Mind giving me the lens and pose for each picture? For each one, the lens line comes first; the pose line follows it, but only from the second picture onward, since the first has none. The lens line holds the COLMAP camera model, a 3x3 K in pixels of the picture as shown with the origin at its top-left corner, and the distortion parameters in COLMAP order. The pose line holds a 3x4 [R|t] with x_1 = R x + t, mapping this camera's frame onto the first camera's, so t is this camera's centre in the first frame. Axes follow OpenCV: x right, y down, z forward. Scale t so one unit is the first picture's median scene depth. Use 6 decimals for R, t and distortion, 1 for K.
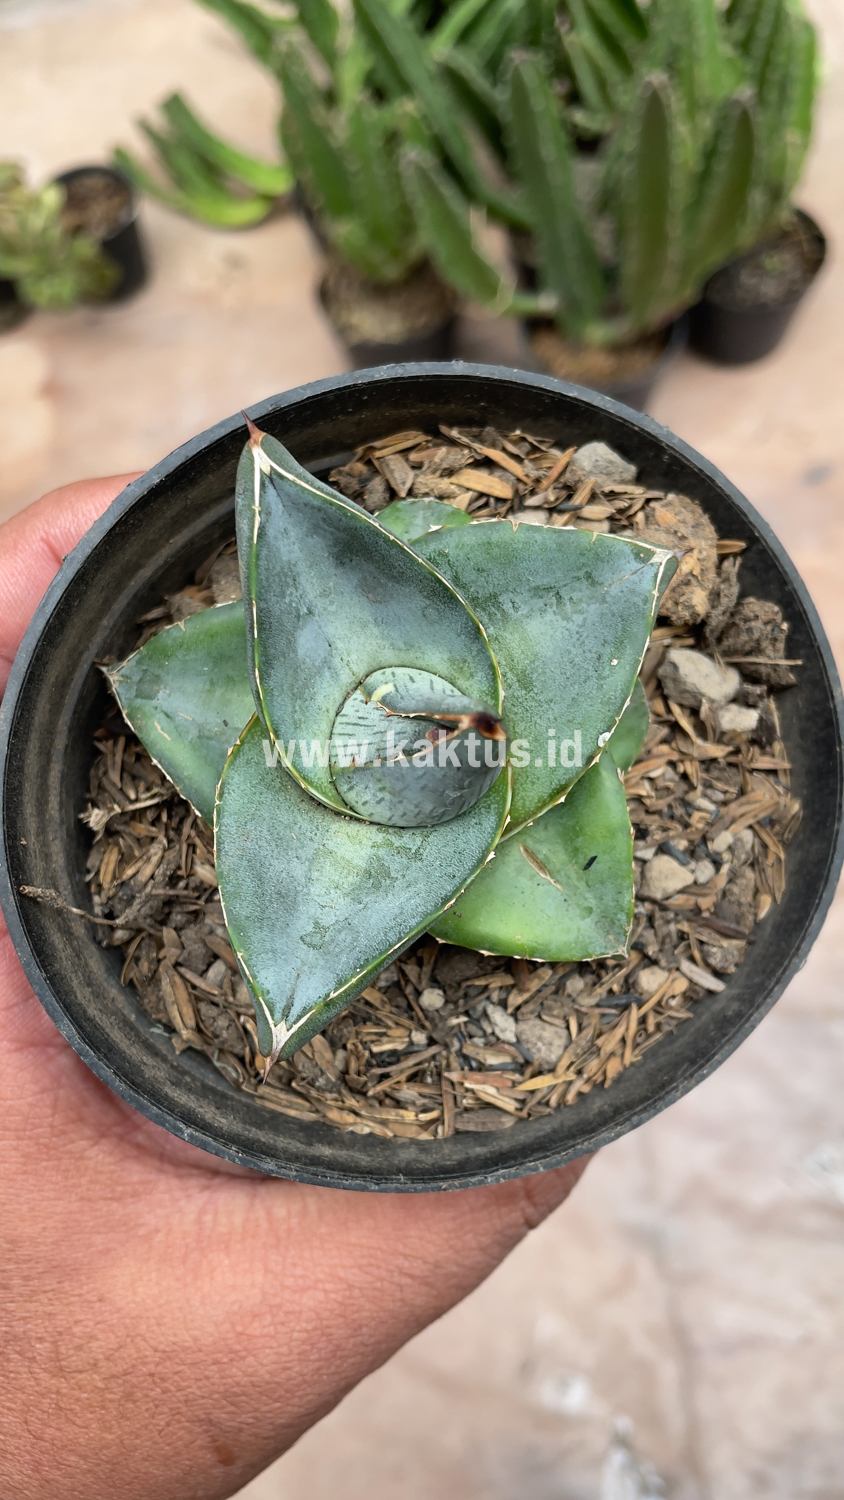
lens RADIAL K [[1145.4, 0, 422.0], [0, 1145.4, 730.3], [0, 0, 1]] dist [0.053619, -0.000352]
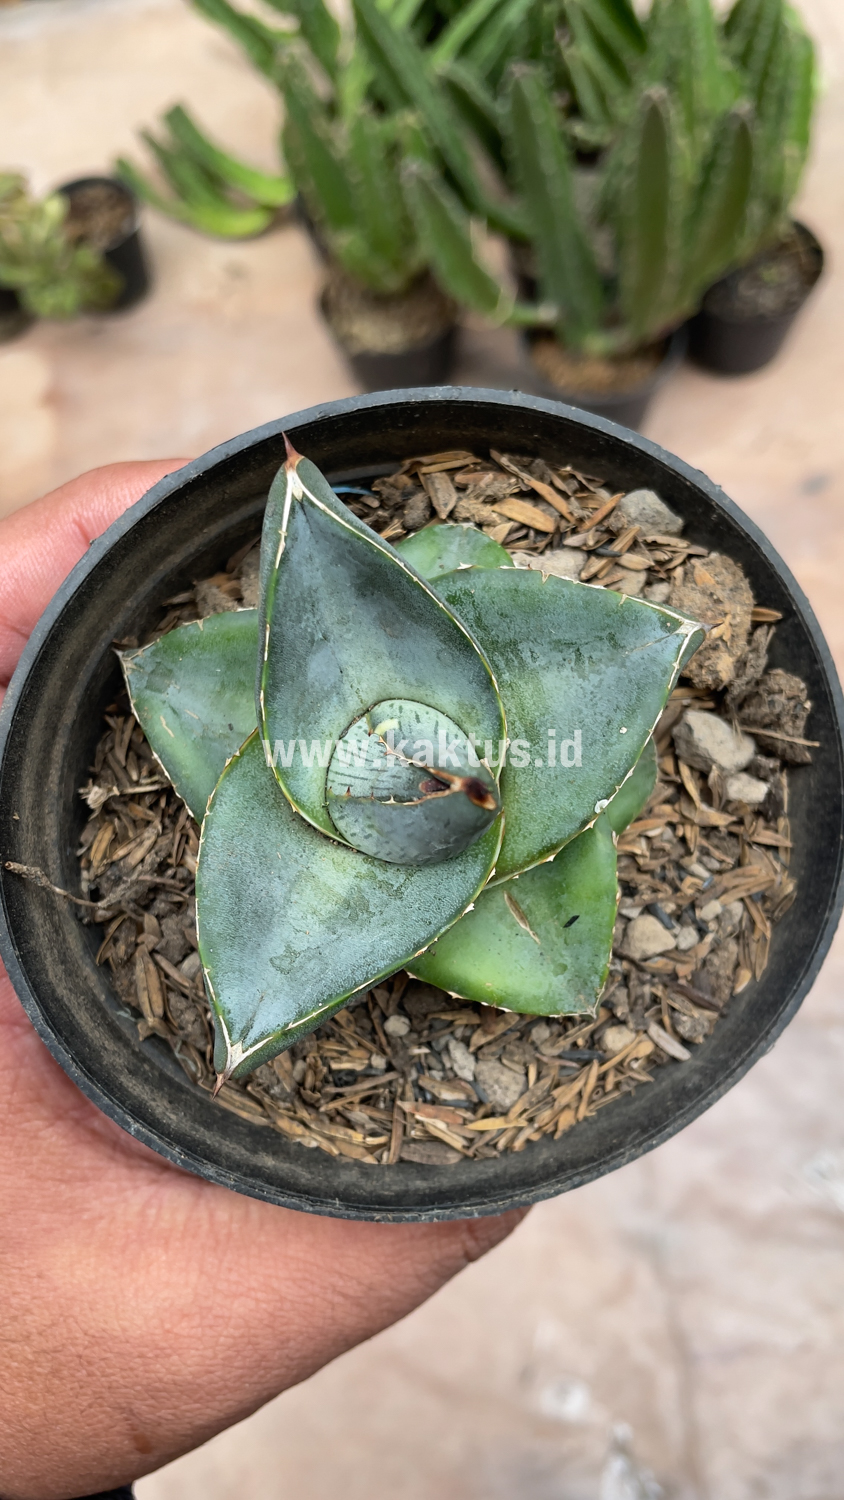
lens RADIAL K [[1145.4, 0, 422.0], [0, 1145.4, 730.3], [0, 0, 1]] dist [0.053619, -0.000352]
pose [[0.989126, 0.144640, -0.026642, 0.020166], [-0.143305, 0.988580, 0.046618, -0.071761], [0.033081, -0.042293, 0.998557, 0.008663]]
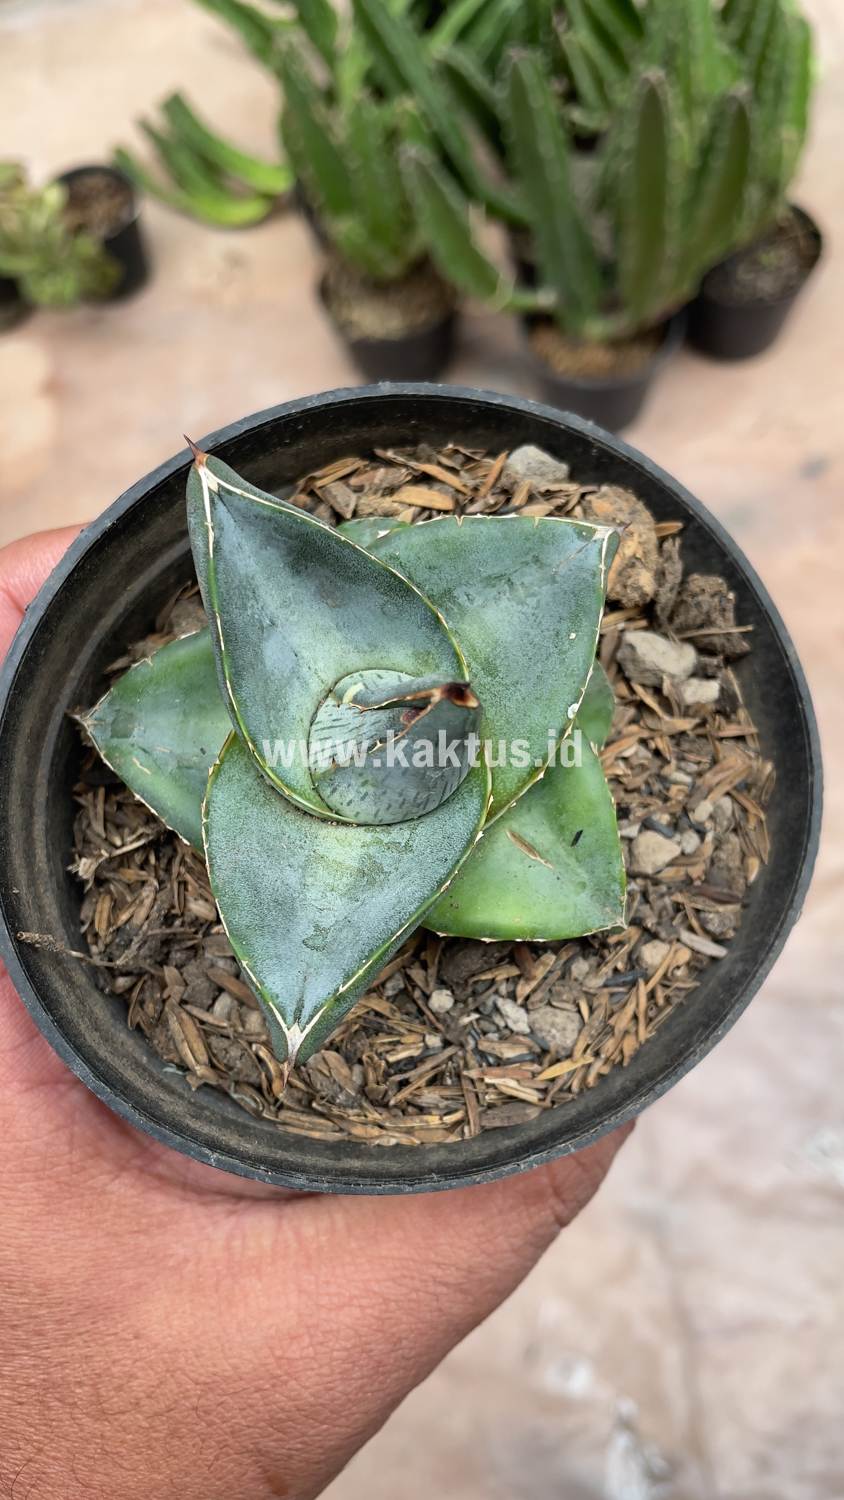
lens RADIAL K [[1145.4, 0, 422.0], [0, 1145.4, 730.3], [0, 0, 1]] dist [0.053619, -0.000352]
pose [[0.991110, -0.129221, 0.031681, -0.008959], [0.131310, 0.988389, -0.076453, 0.075998], [-0.021433, 0.079934, 0.996570, -0.015119]]
